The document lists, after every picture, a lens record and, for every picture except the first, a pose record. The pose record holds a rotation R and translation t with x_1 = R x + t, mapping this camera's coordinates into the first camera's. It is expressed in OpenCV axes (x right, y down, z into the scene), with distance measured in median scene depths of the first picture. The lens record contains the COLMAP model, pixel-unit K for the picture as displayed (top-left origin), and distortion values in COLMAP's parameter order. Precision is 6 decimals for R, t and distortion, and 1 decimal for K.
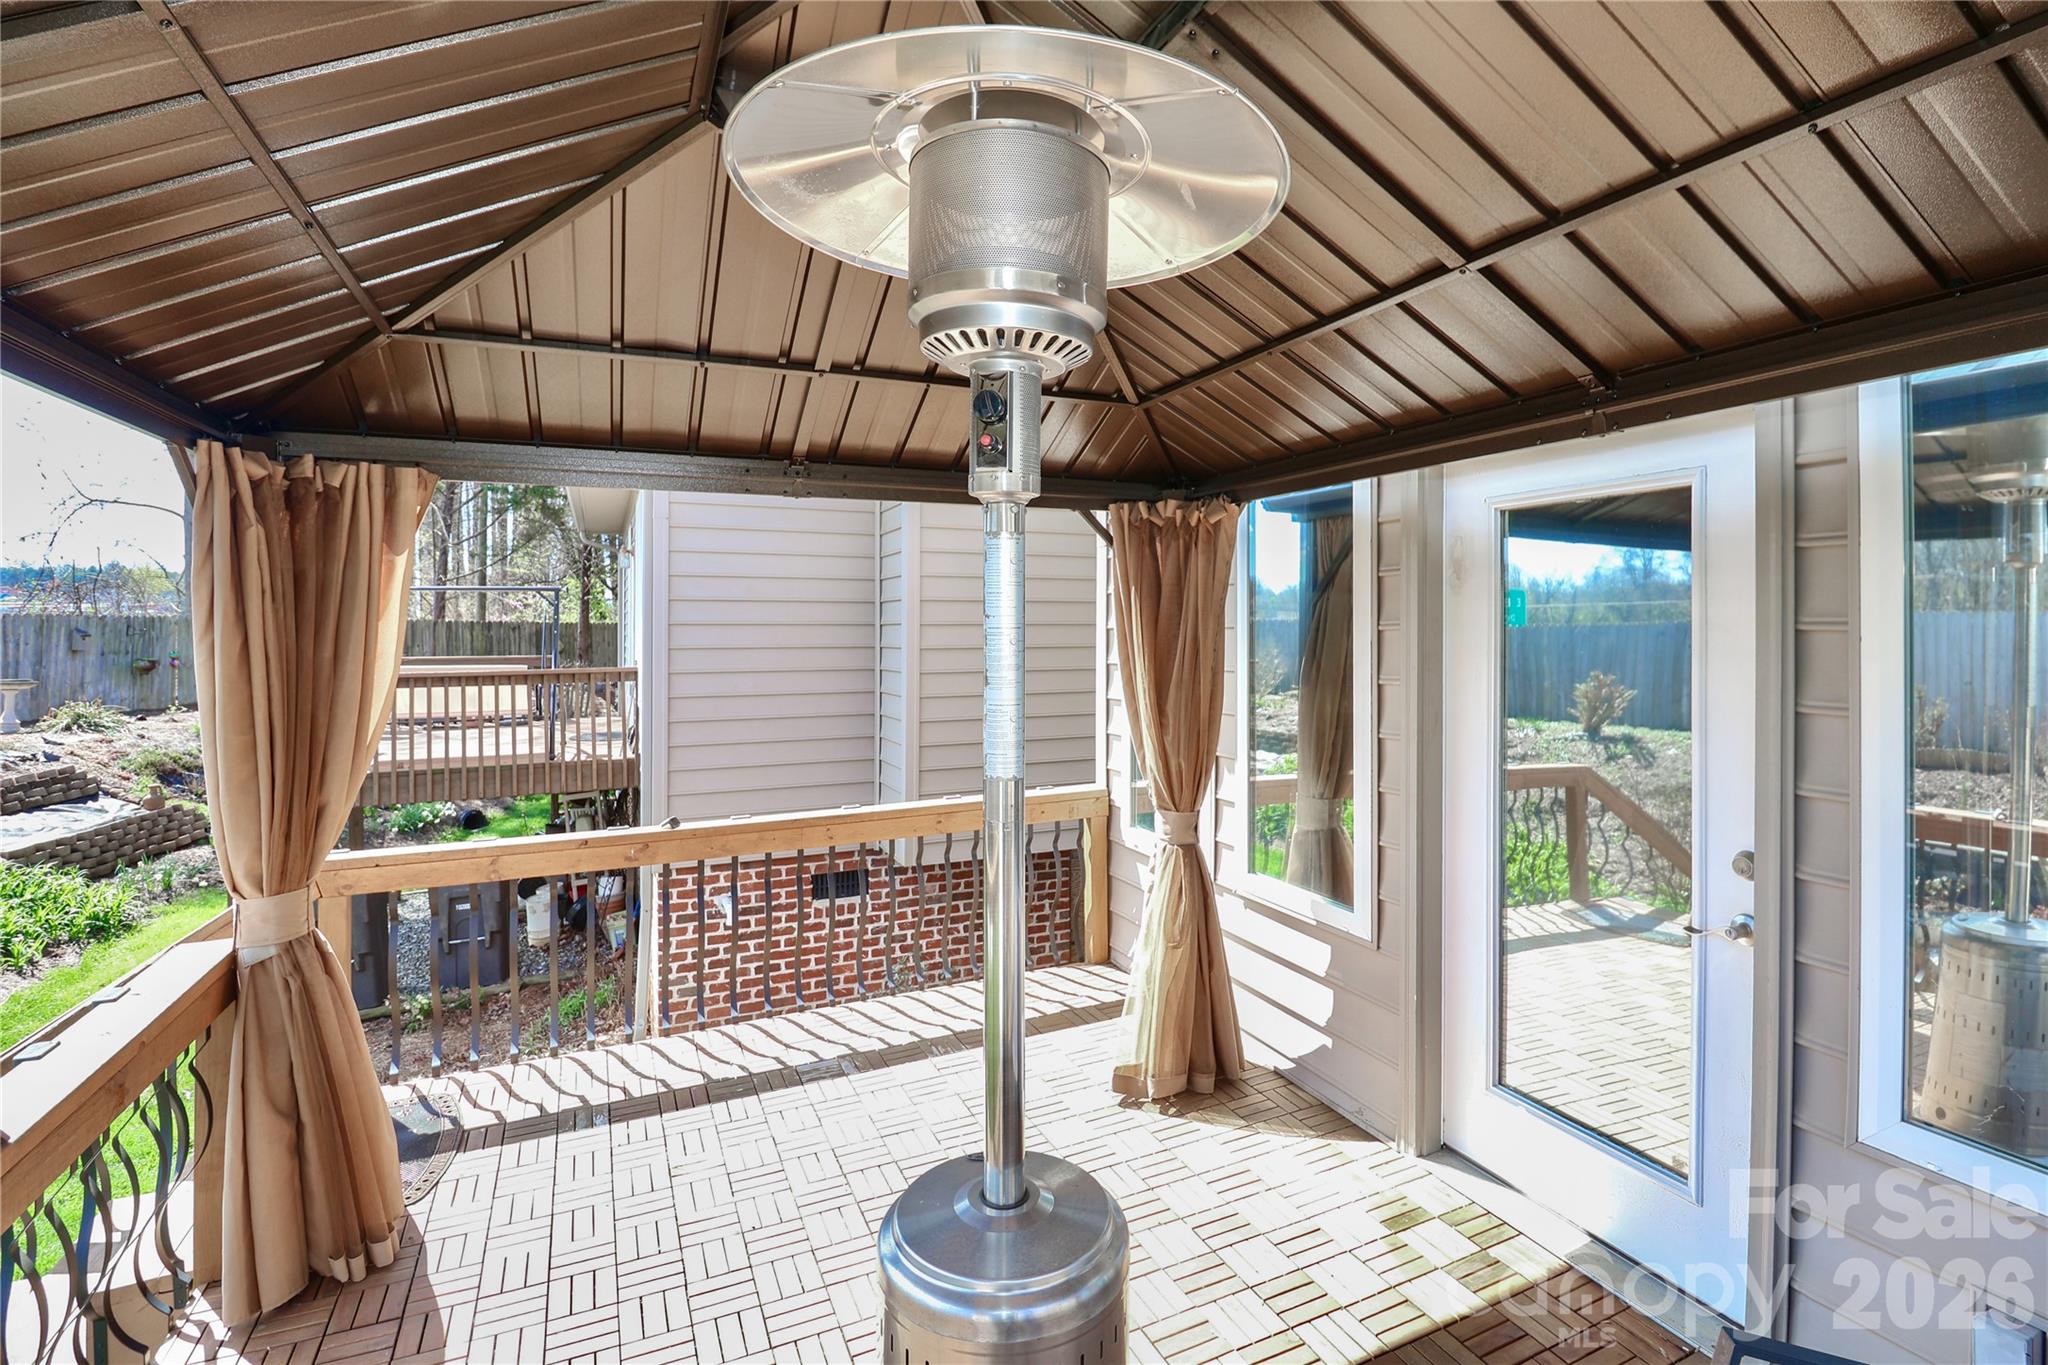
lens RADIAL K [[955.5, 0, 1029.3], [0, 955.5, 643.8], [0, 0, 1]] dist [-0.028081, -0.000349]
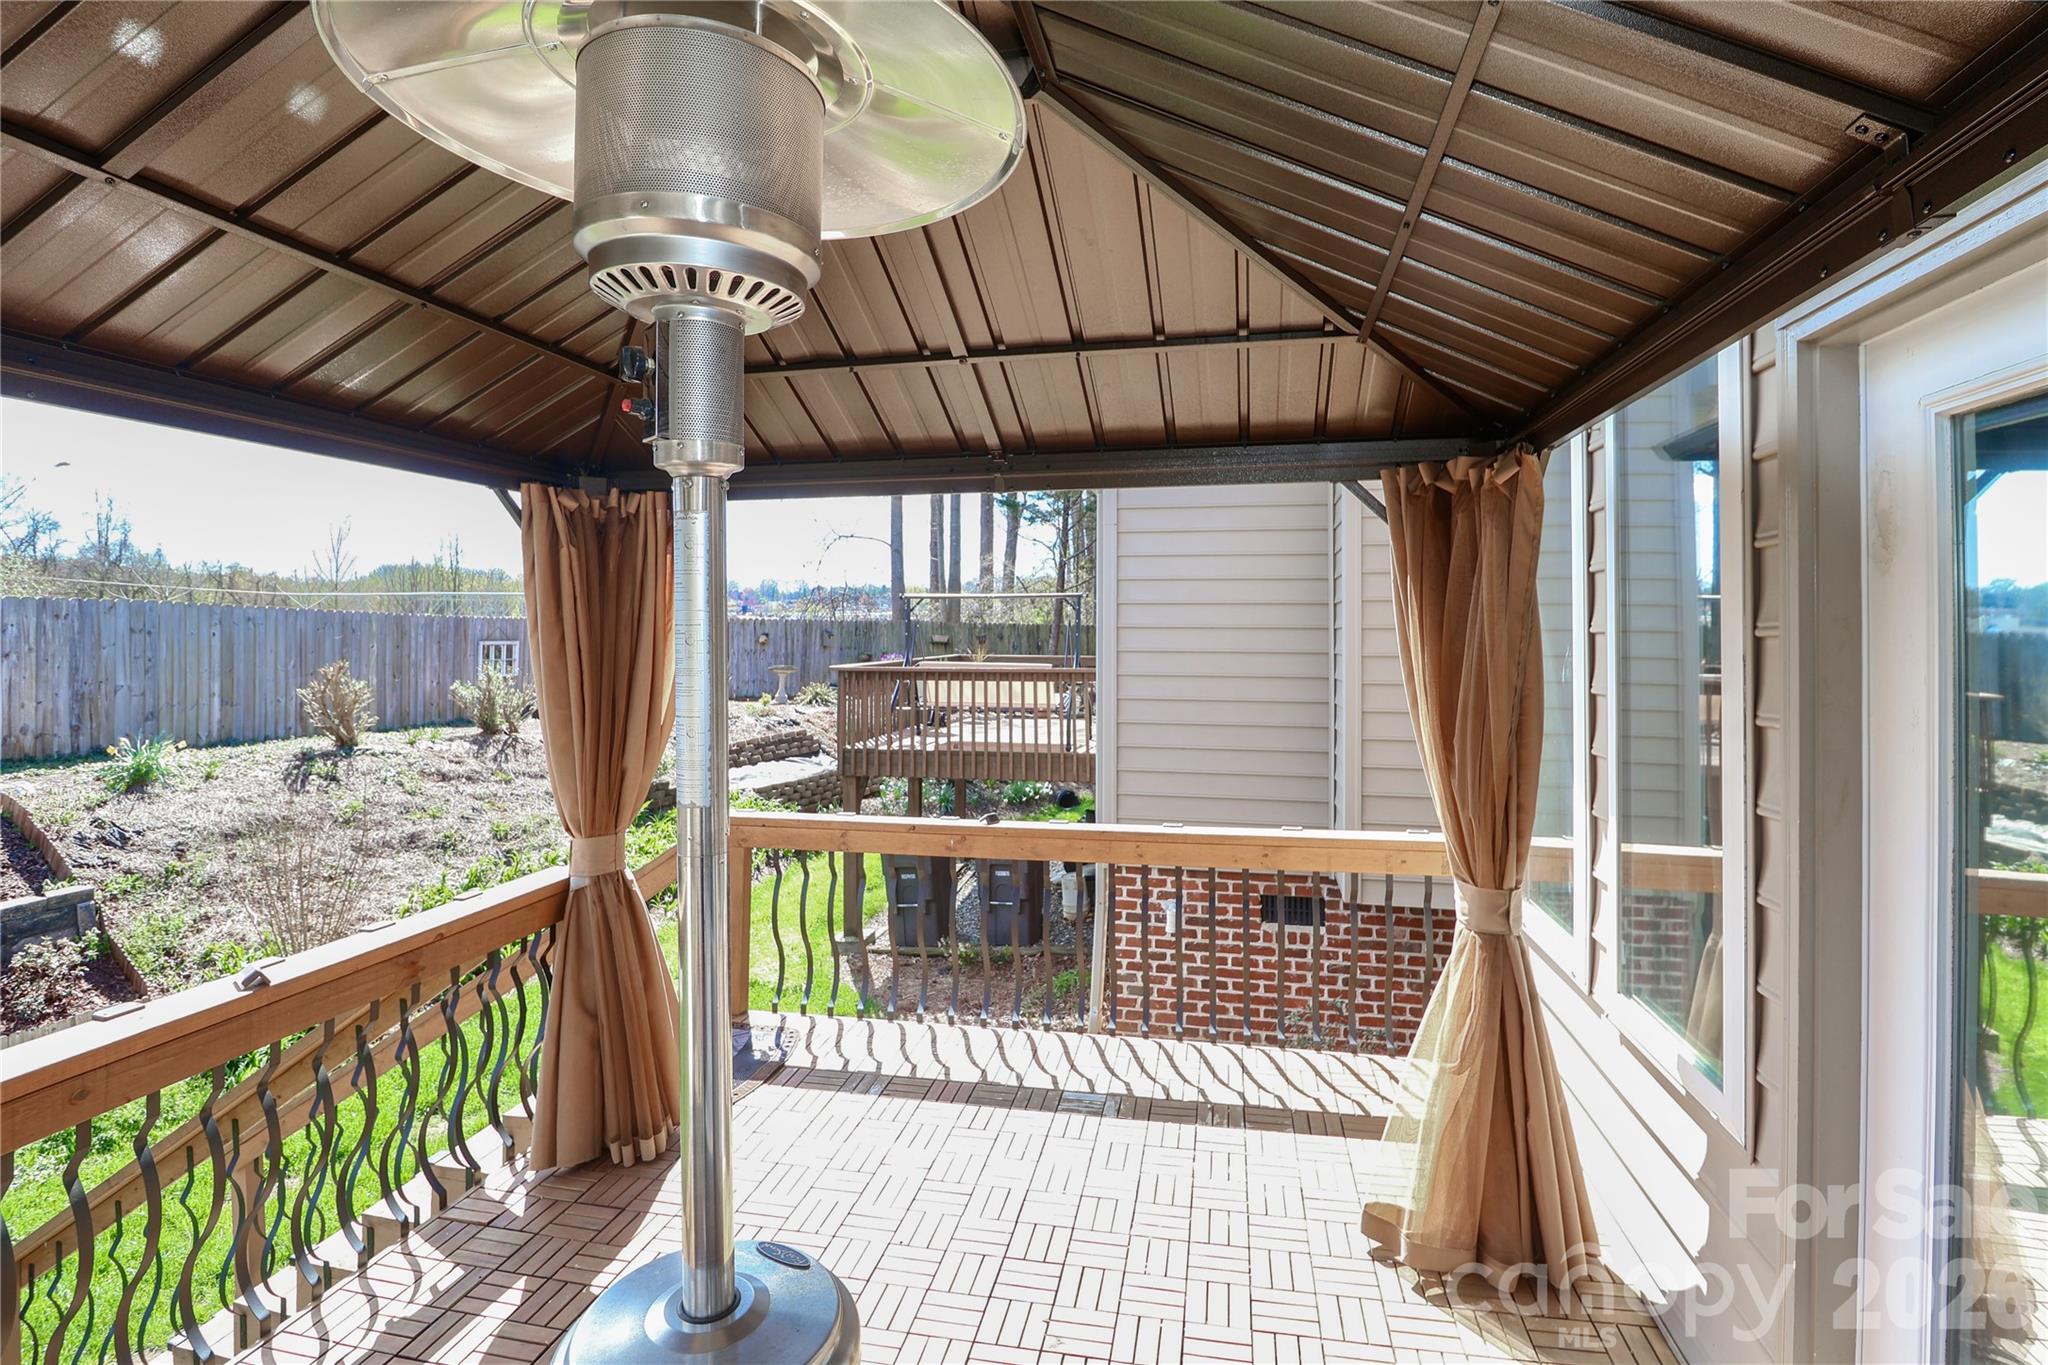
lens RADIAL K [[957.3, 0, 1027.5], [0, 957.3, 638.6], [0, 0, 1]] dist [0.000253, -0.014452]
pose [[0.807116, 0.009863, -0.590311, 0.141353], [-0.016485, 0.999847, -0.005835, -0.000917], [0.590163, 0.014441, 0.807155, 0.097774]]
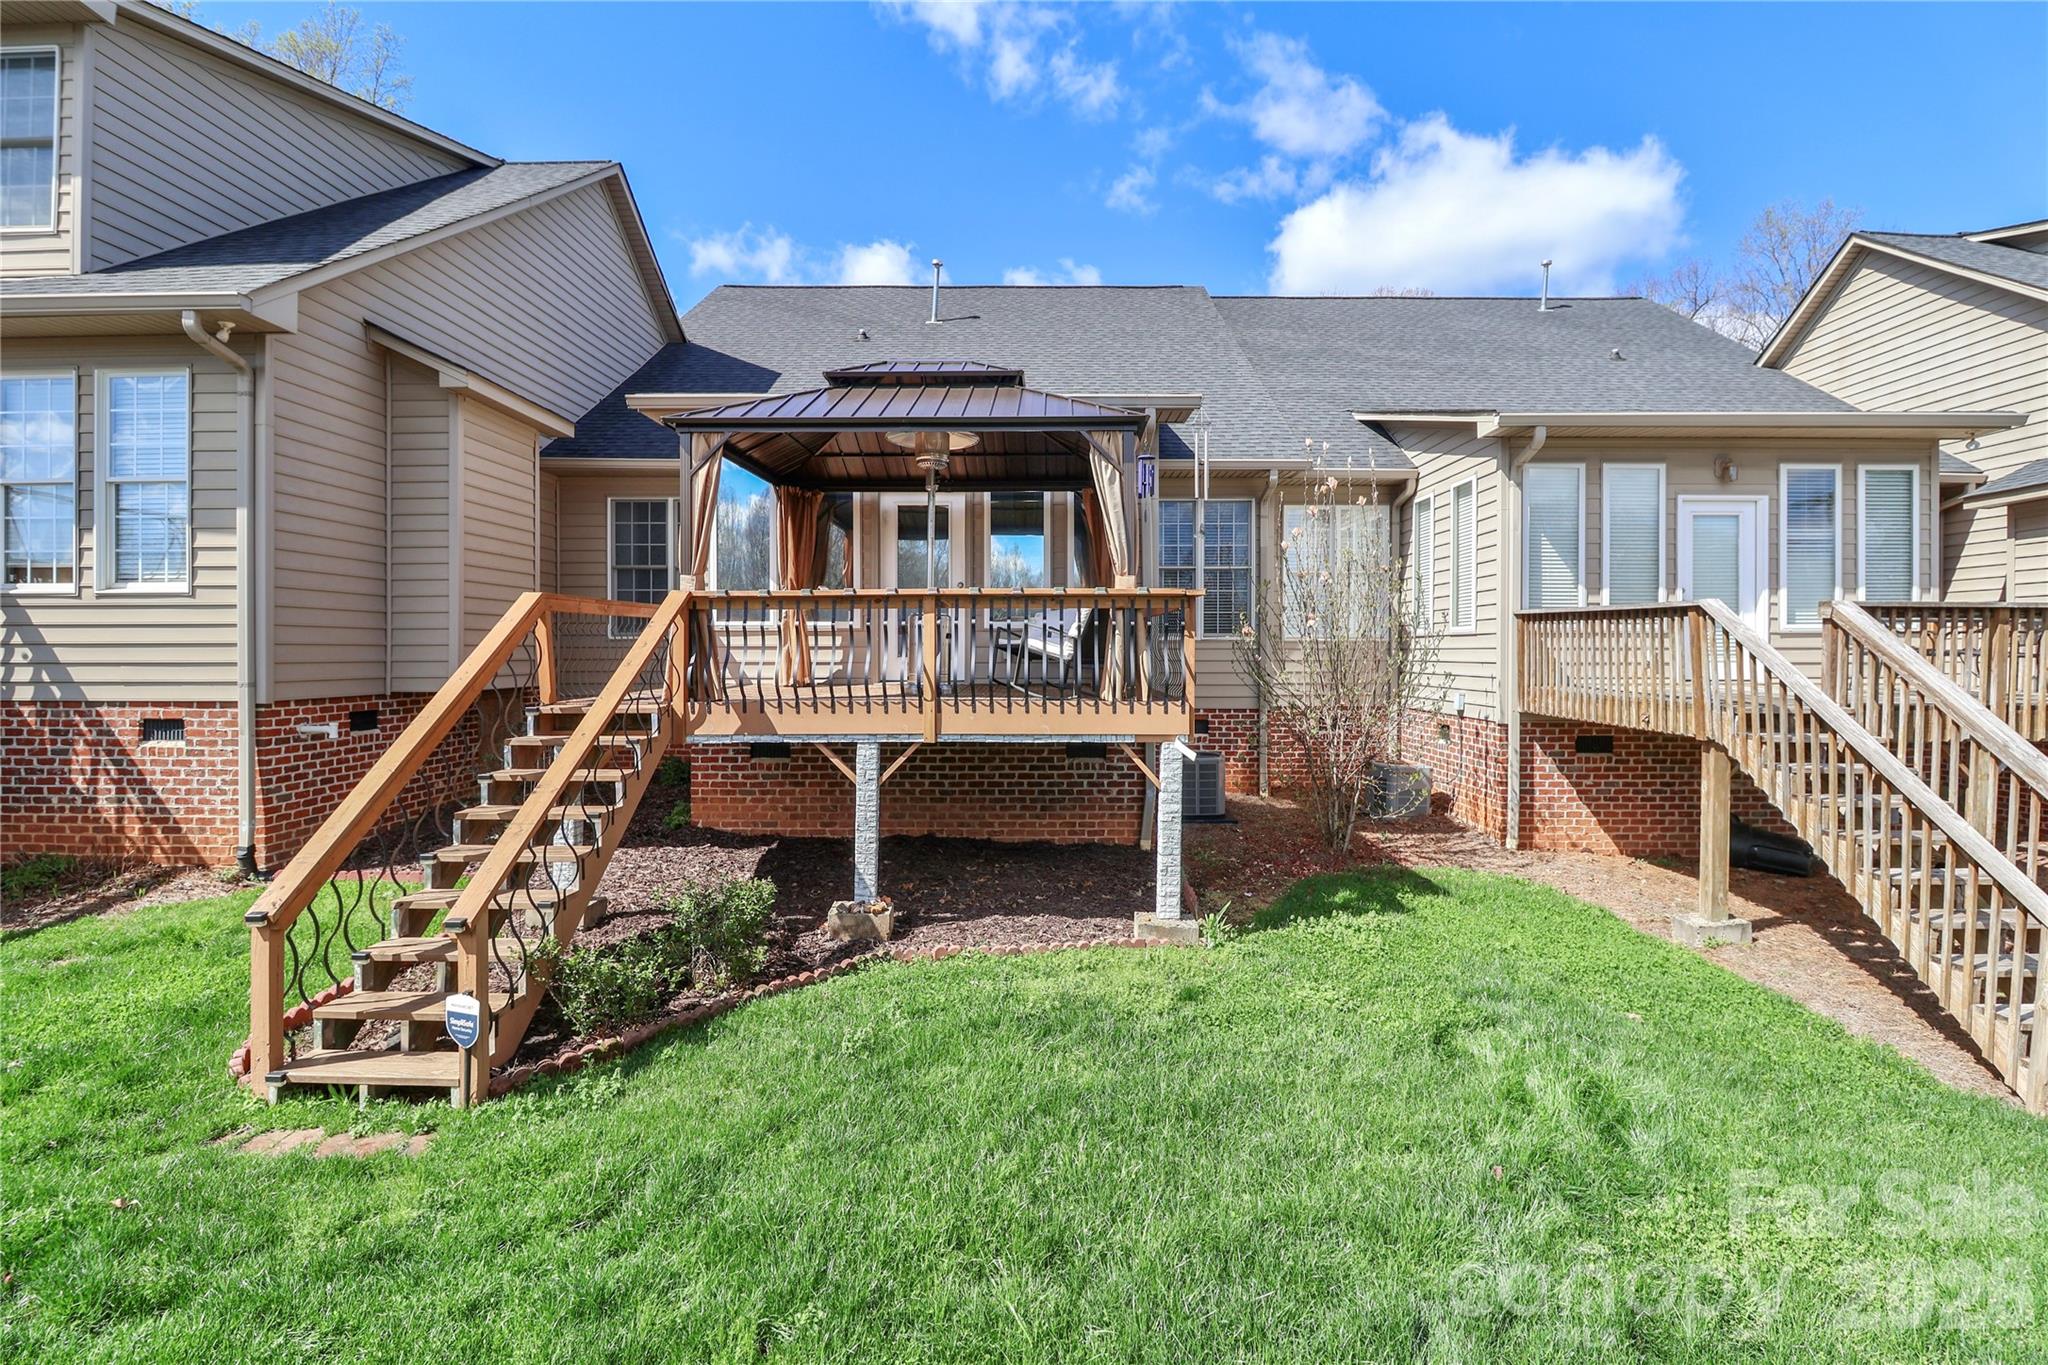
lens RADIAL K [[950.5, 0, 1039.0], [0, 950.5, 663.2], [0, 0, 1]] dist [0.000435, -0.013072]
pose [[0.427706, 0.000473, 0.903918, -1.001146], [0.011263, 0.999919, -0.005853, 0.192939], [-0.903848, 0.012684, 0.427667, -0.425007]]
